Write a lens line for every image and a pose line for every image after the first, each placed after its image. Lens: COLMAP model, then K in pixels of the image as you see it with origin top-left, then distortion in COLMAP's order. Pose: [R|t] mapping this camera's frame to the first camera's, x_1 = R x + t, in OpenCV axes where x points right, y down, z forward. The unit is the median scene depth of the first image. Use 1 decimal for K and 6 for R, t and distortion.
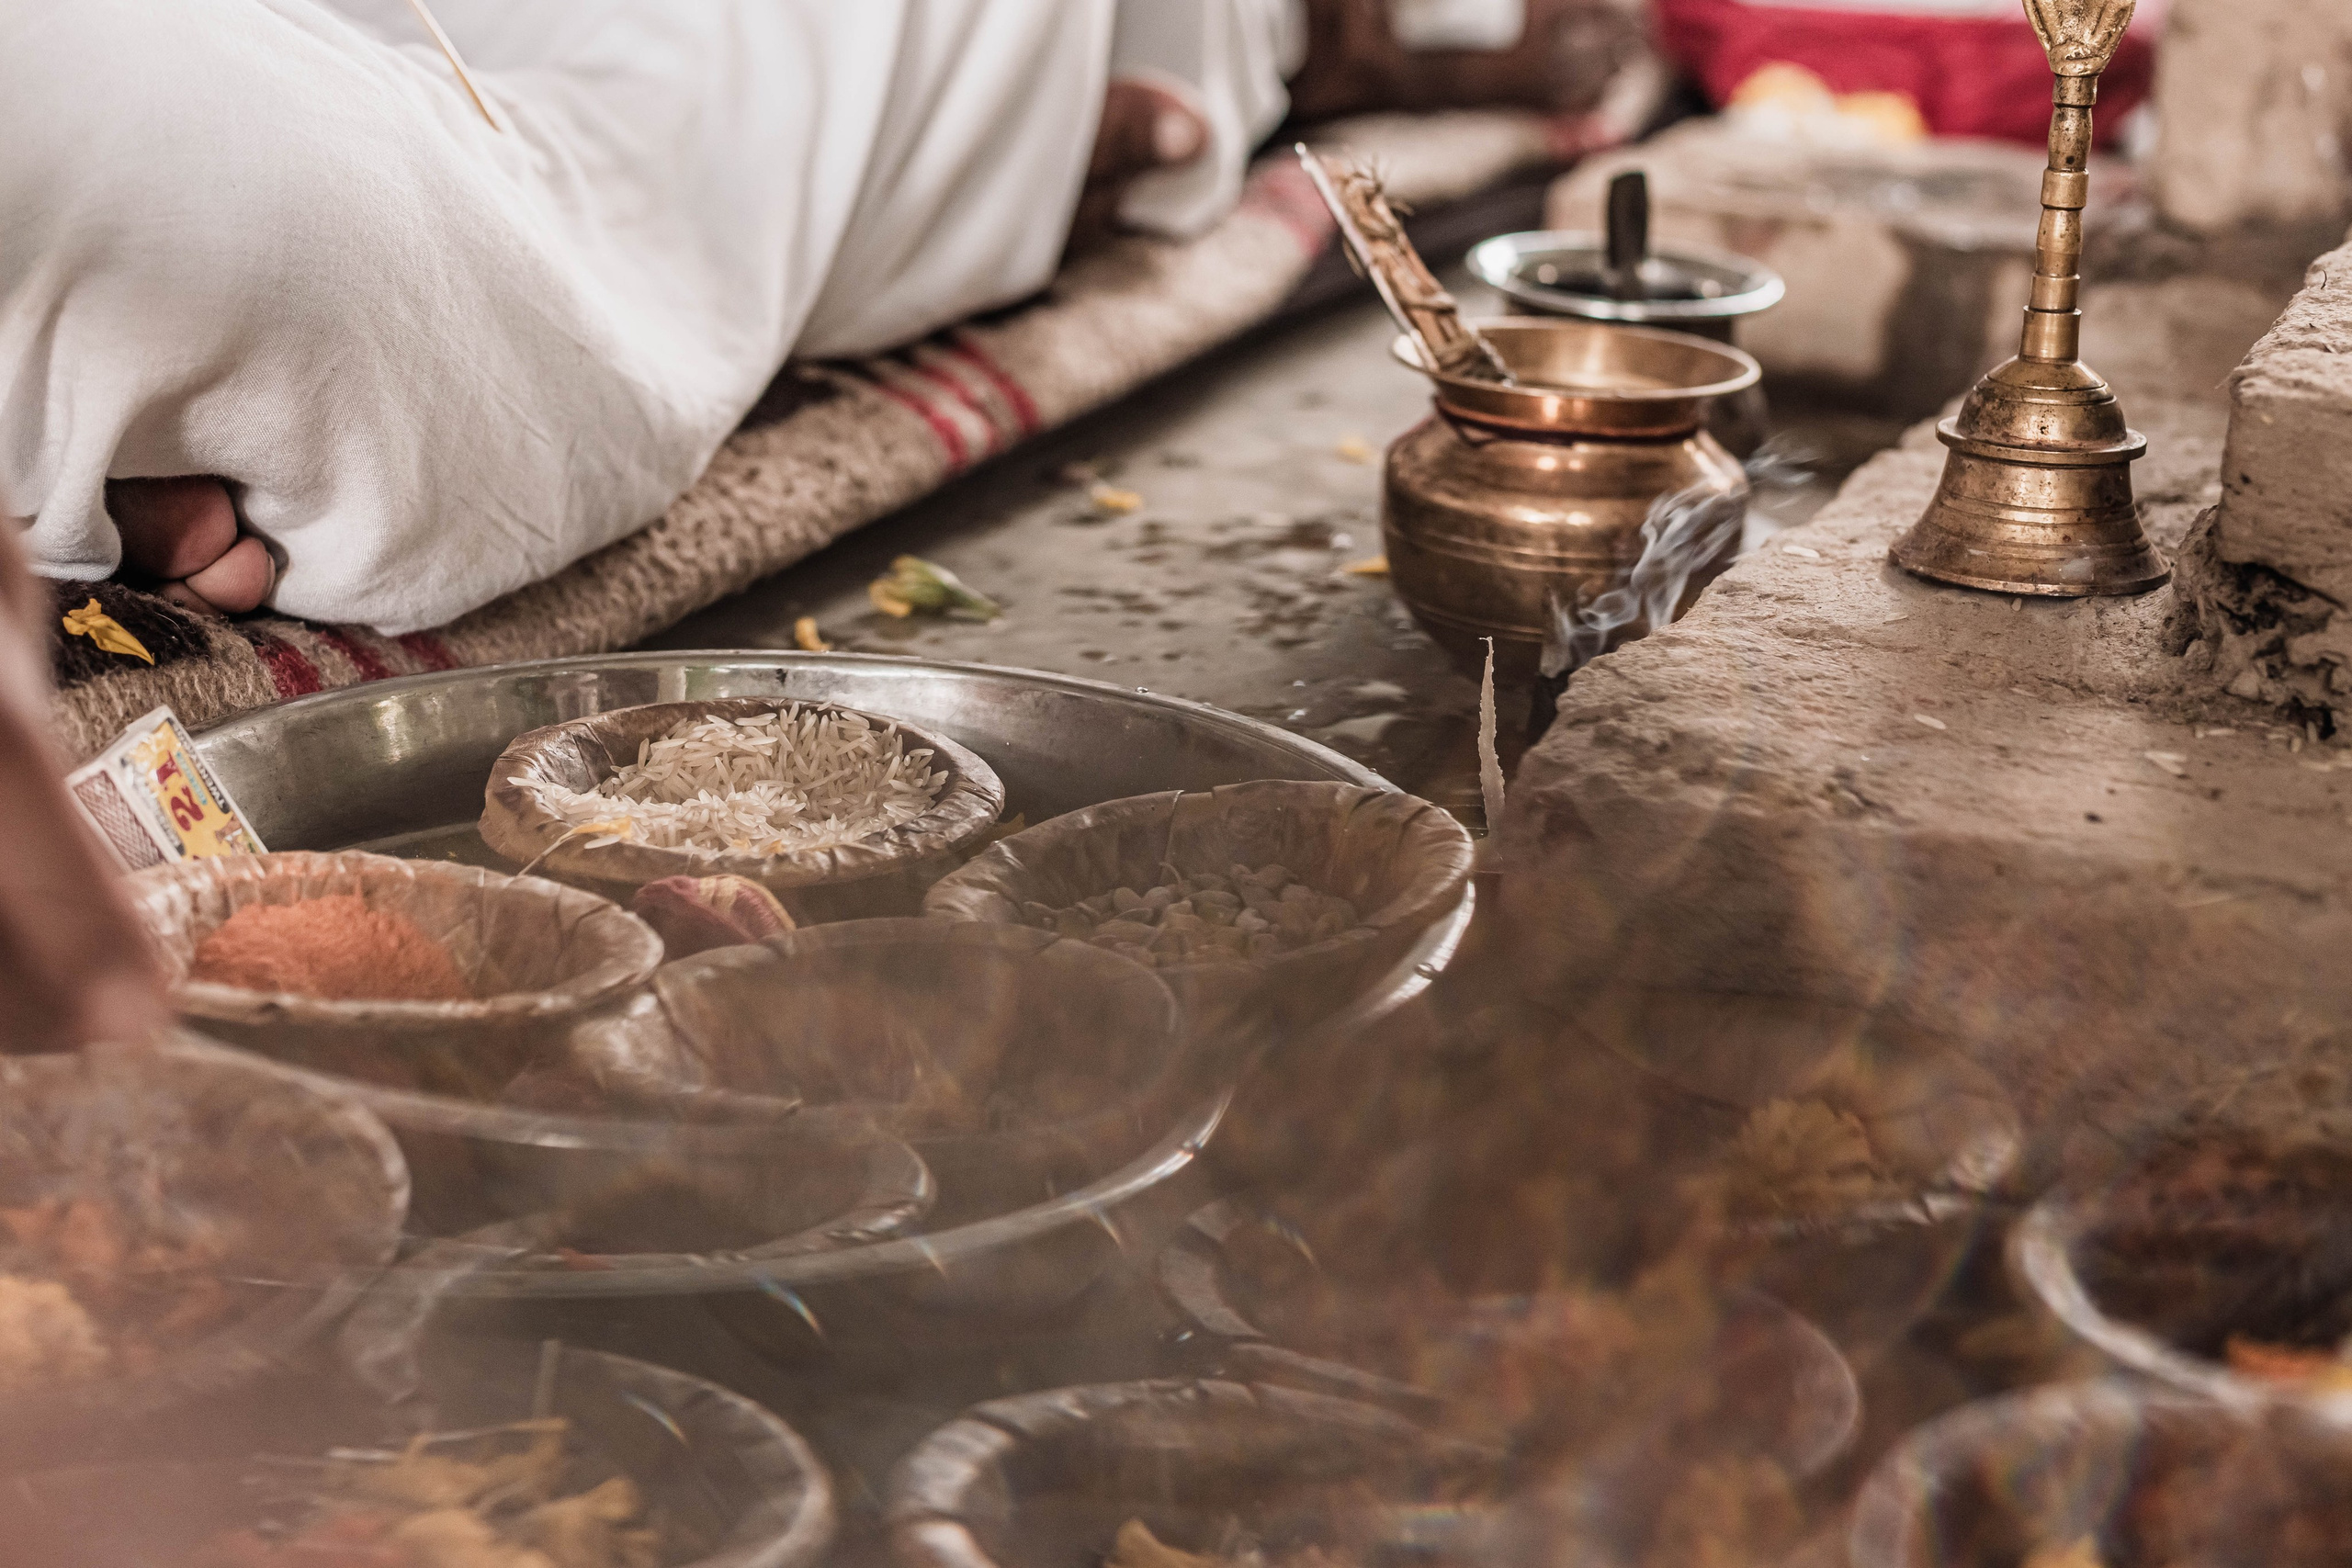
lens RADIAL K [[4050.7, 0, 1039.3], [0, 4050.7, 843.8], [0, 0, 1]] dist [-0.048907, -0.072750]
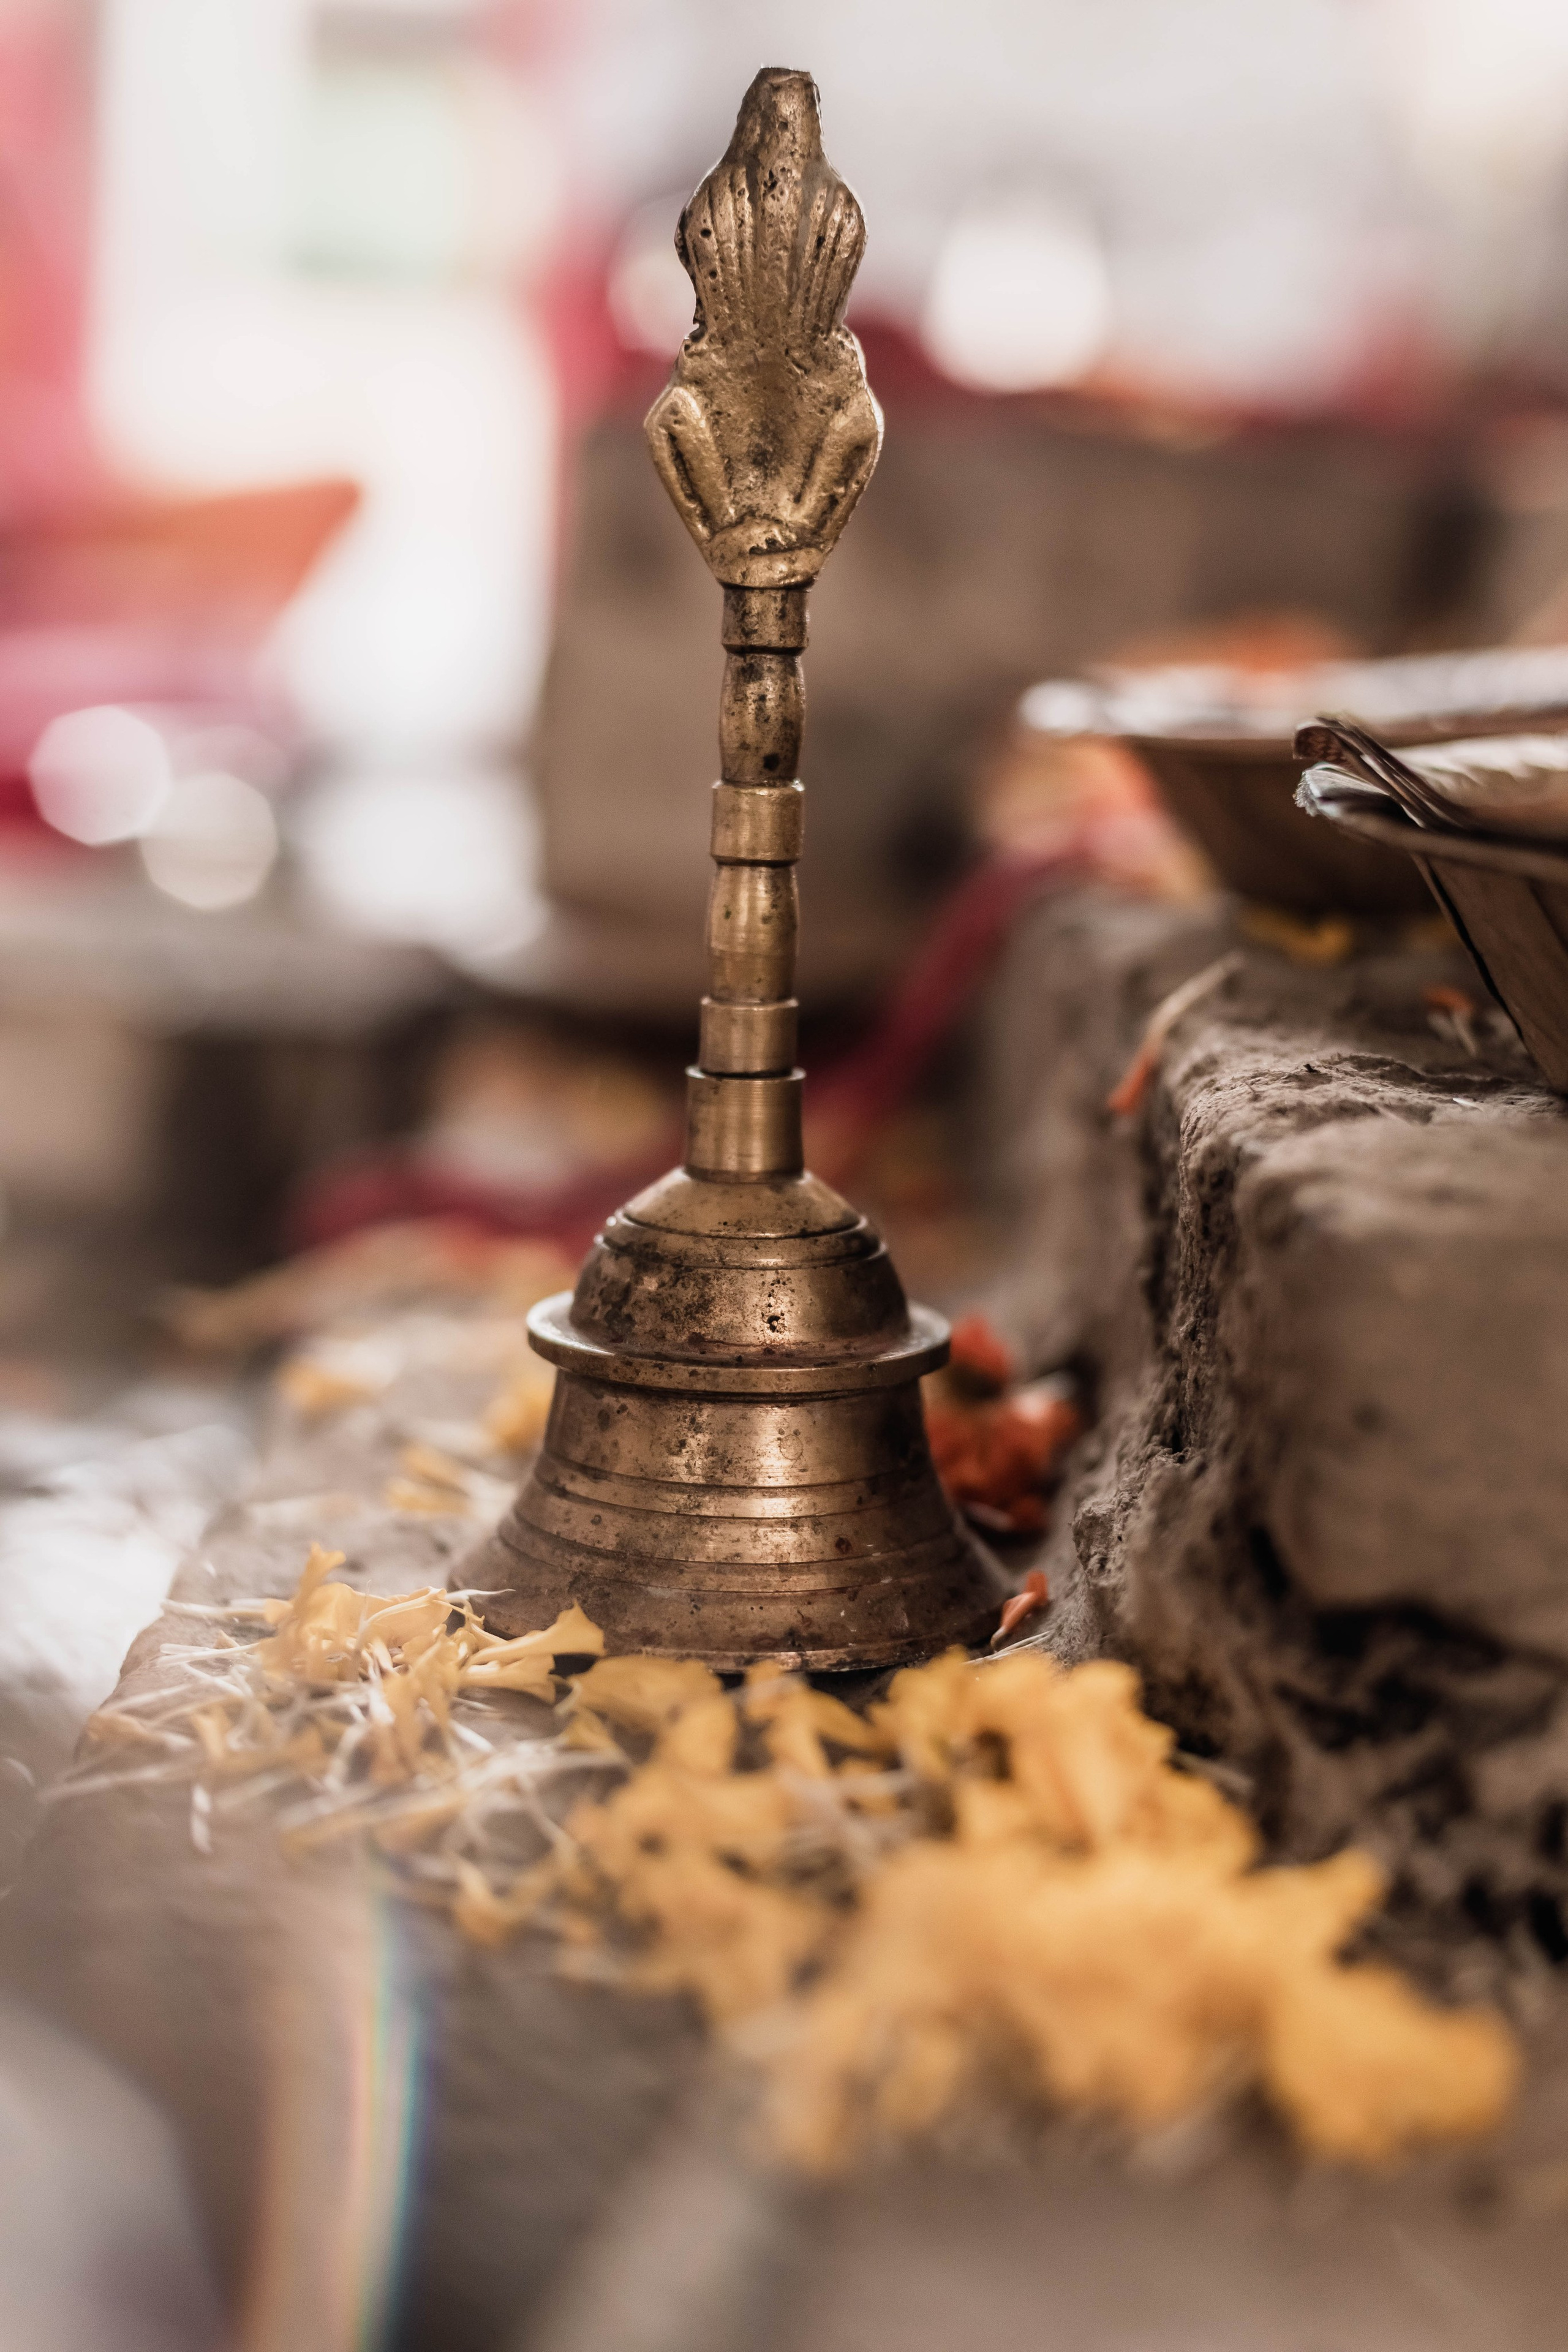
lens RADIAL K [[3736.4, 0, 729.7], [0, 3736.4, 1178.7], [0, 0, 1]] dist [-0.038693, -0.035264]
pose [[0.909704, -0.068592, 0.409554, 0.066346], [0.114100, 0.989591, -0.087702, -0.083453], [-0.399275, 0.126513, 0.908060, 0.615276]]
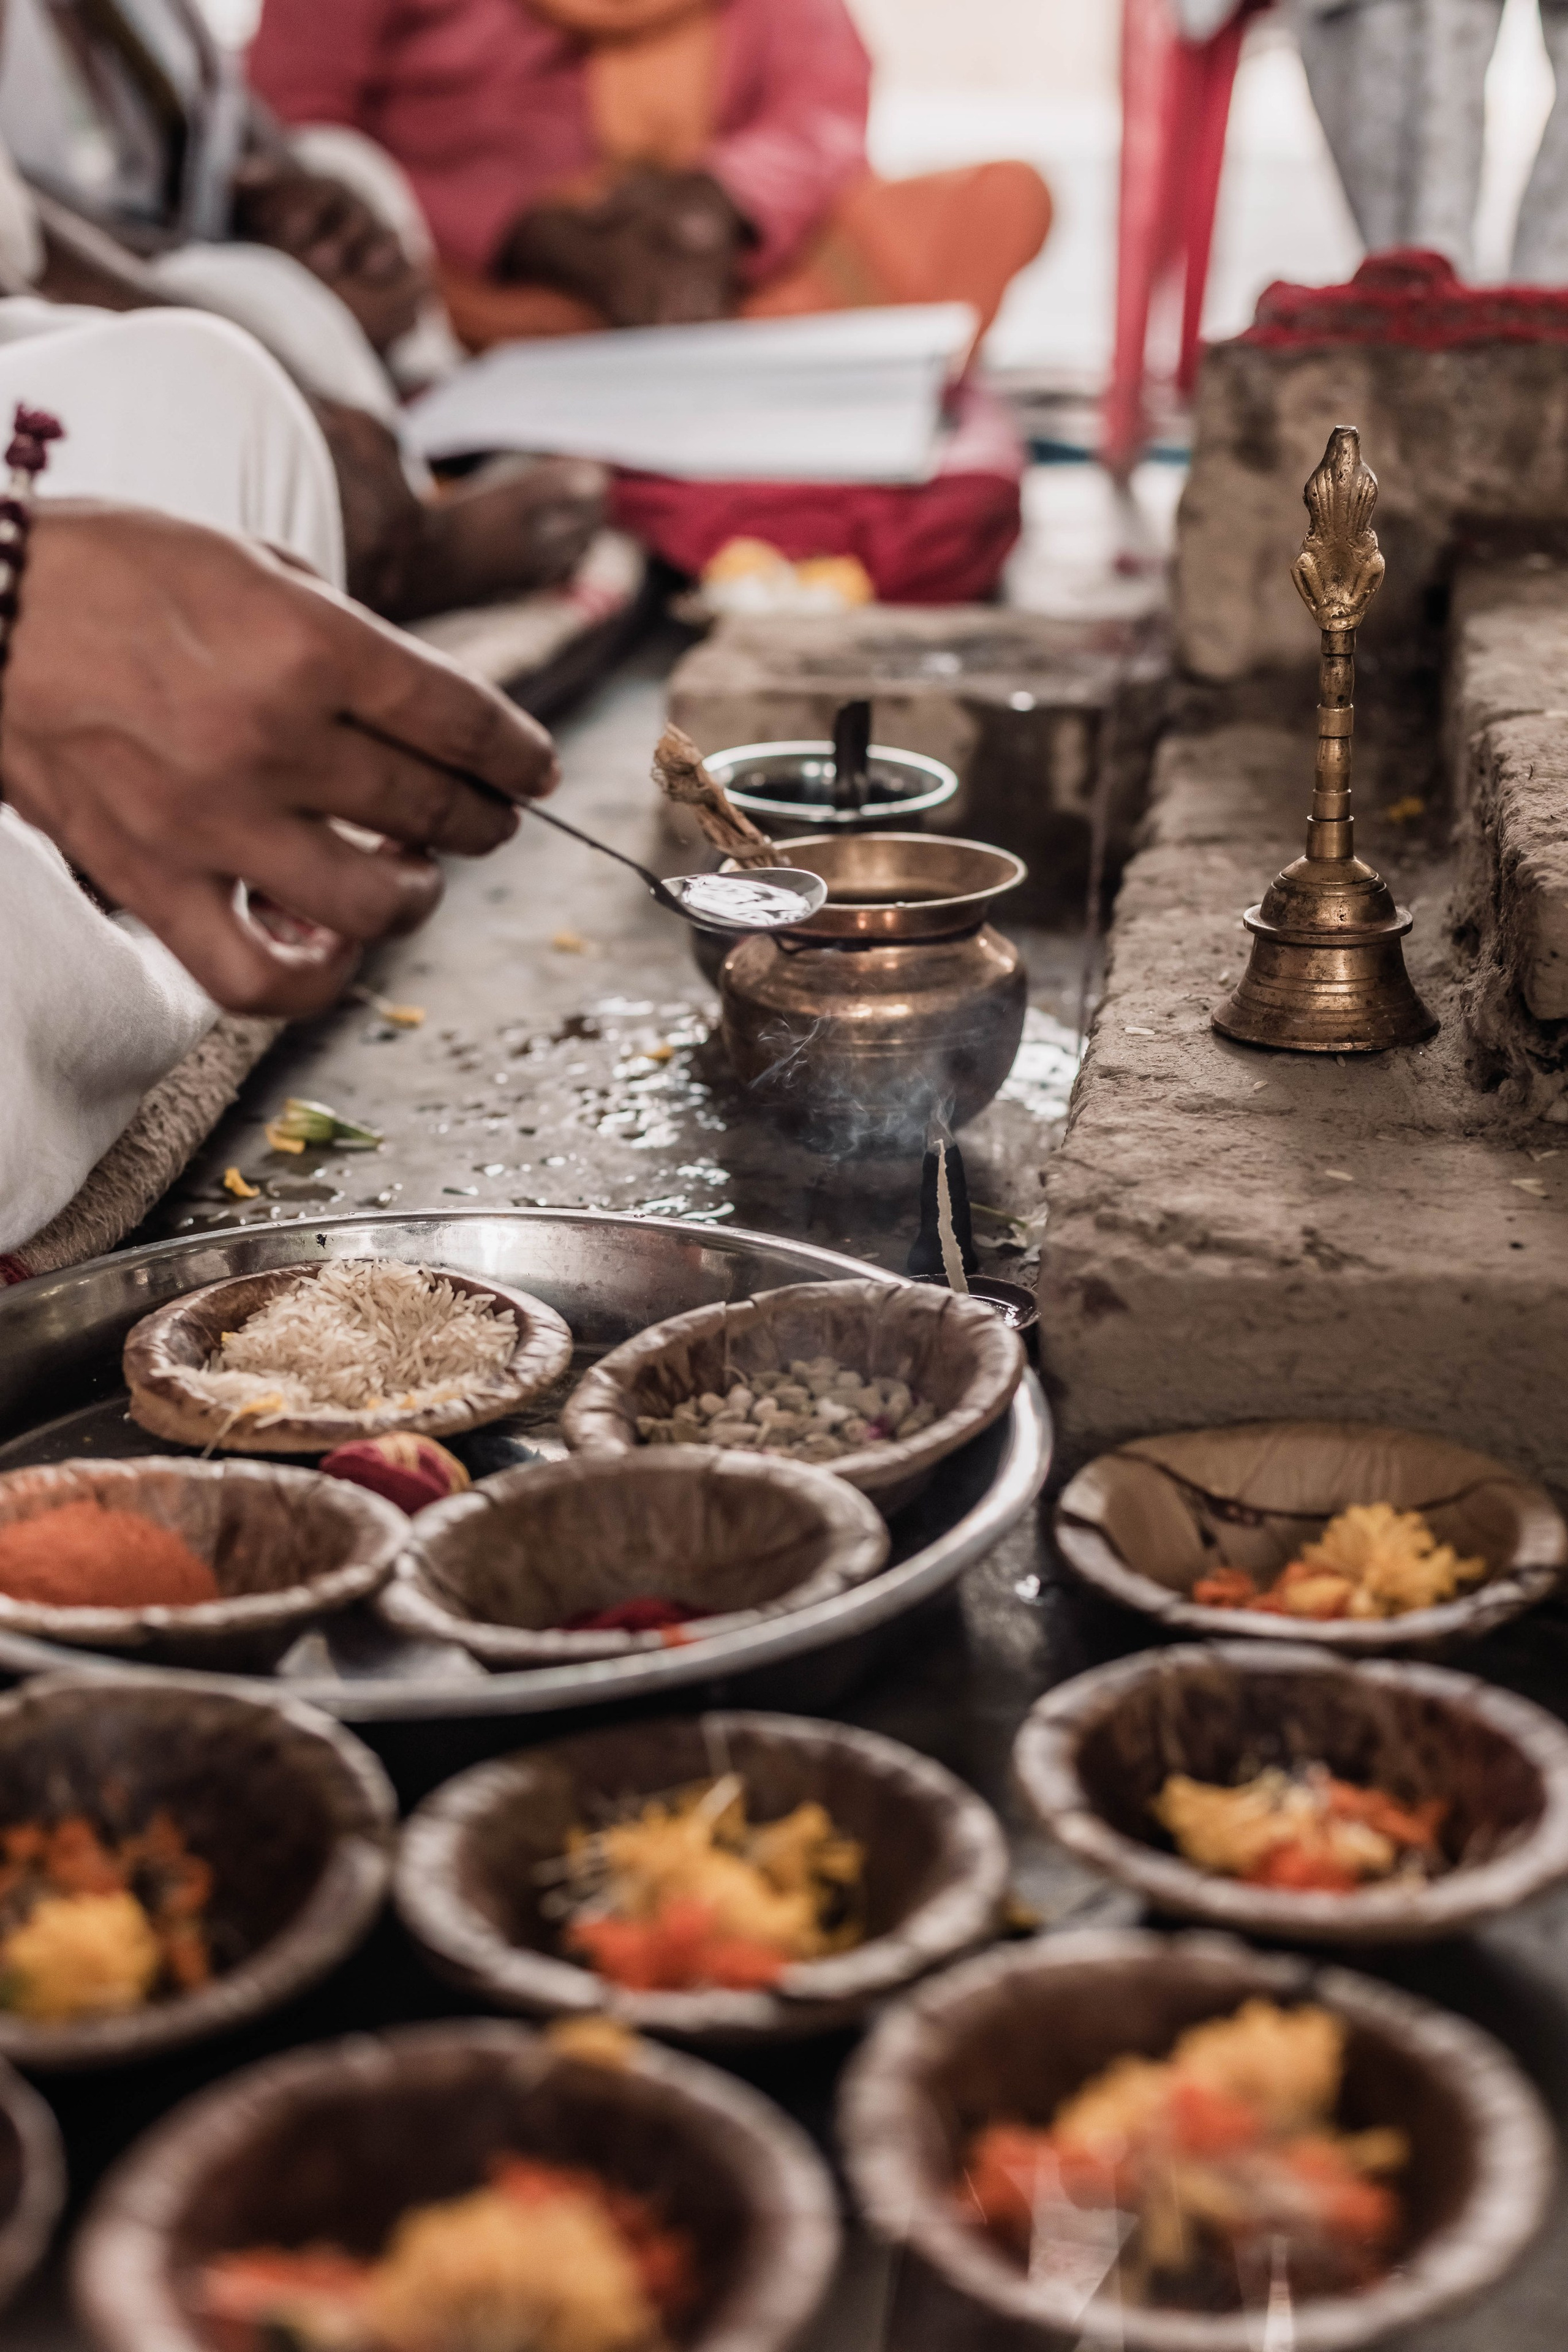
lens RADIAL K [[3736.4, 0, 729.7], [0, 3736.4, 1178.7], [0, 0, 1]] dist [-0.038693, -0.035264]
pose [[0.956742, -0.123949, 0.263213, -0.247045], [0.121575, 0.992258, 0.025351, -0.076927], [-0.264317, 0.007746, 0.964405, -0.052033]]
